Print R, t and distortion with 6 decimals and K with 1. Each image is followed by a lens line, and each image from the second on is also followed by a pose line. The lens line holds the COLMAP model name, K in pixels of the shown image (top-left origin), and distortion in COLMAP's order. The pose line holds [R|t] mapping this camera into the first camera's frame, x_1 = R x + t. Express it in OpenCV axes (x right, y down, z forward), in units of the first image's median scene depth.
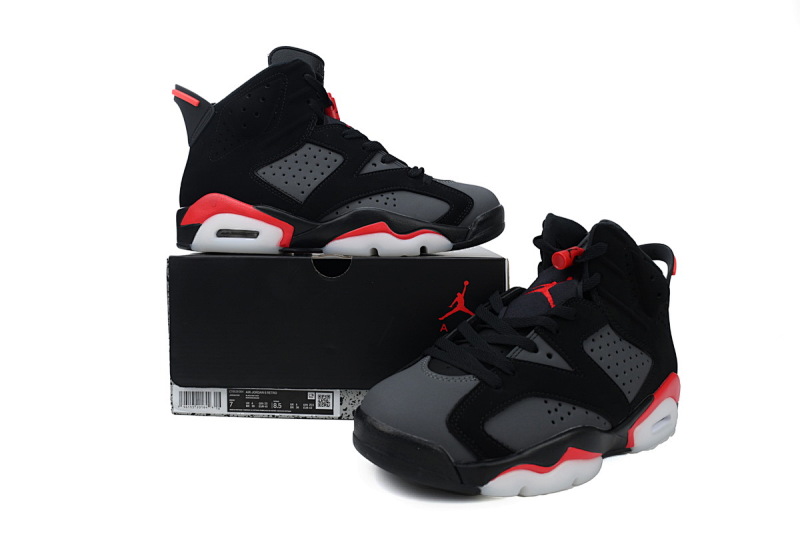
lens RADIAL K [[580.7, 0, 399.5], [0, 580.7, 260.4], [0, 0, 1]] dist [-0.007306, -0.001784]
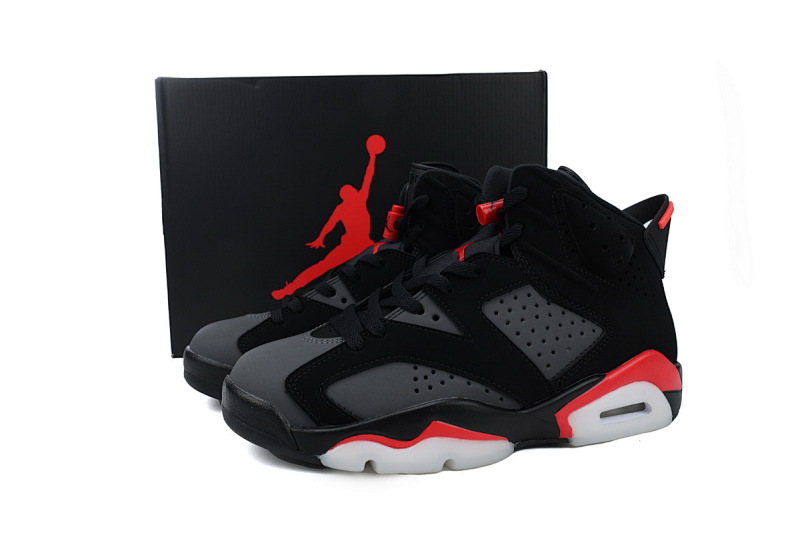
lens RADIAL K [[580.7, 0, 401.7], [0, 580.7, 271.1], [0, 0, 1]] dist [-0.007306, -0.001784]
pose [[0.934684, -0.037977, -0.353445, 0.518901], [0.027088, 0.998995, -0.035706, 0.125068], [0.354446, 0.023800, 0.934774, 0.178035]]
